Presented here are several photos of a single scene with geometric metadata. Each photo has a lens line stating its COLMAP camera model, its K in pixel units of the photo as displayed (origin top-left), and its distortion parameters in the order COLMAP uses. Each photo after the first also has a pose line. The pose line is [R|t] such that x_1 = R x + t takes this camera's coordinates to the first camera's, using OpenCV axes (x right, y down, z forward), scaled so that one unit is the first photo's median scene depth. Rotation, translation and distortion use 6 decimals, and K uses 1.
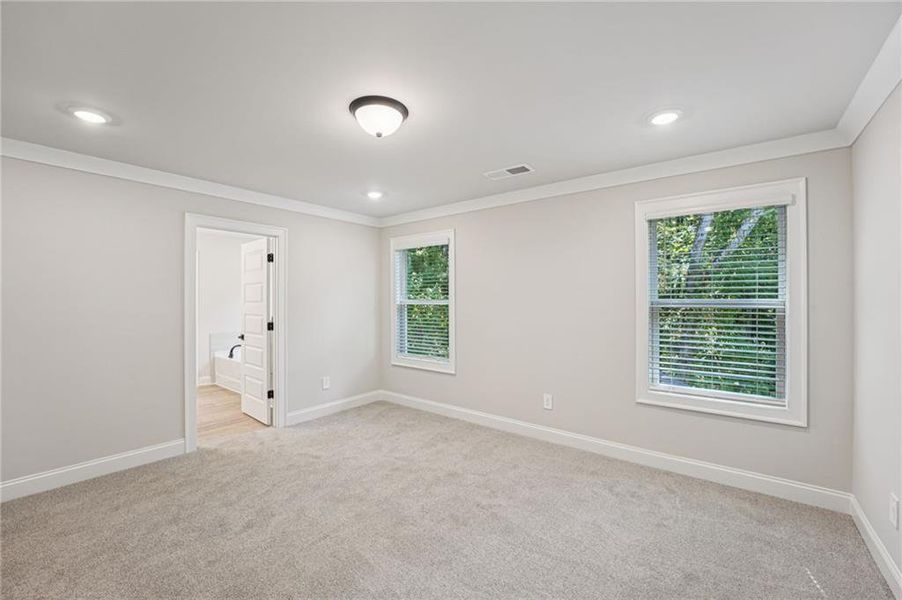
lens RADIAL K [[373.5, 0, 448.1], [0, 373.5, 293.6], [0, 0, 1]] dist [-0.024155, 0.000243]
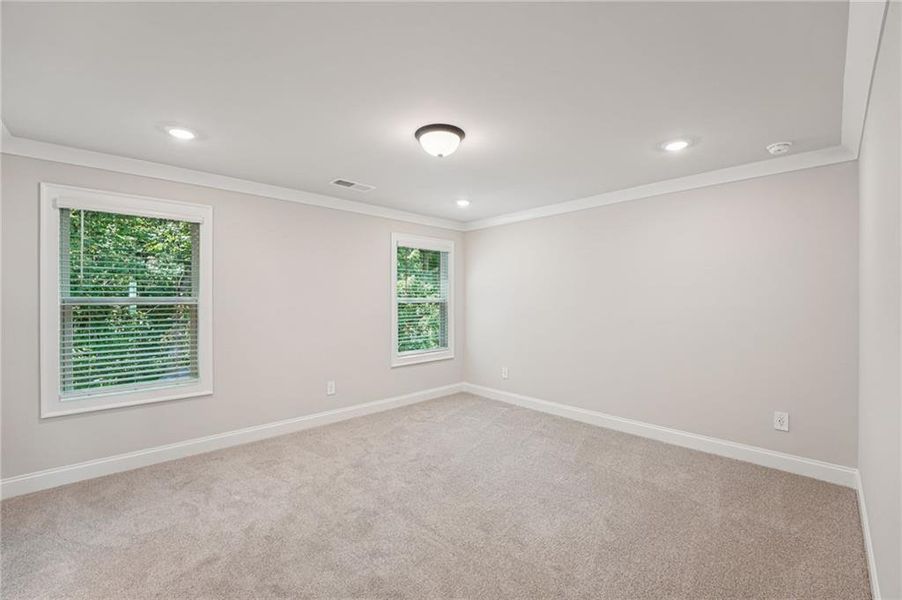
lens RADIAL K [[373.5, 0, 448.1], [0, 373.5, 293.6], [0, 0, 1]] dist [-0.024155, 0.000243]
pose [[0.144647, 0.009703, 0.989436, -0.868303], [-0.017674, 0.999818, -0.007221, 0.004263], [-0.989325, -0.016443, 0.144792, 0.525170]]
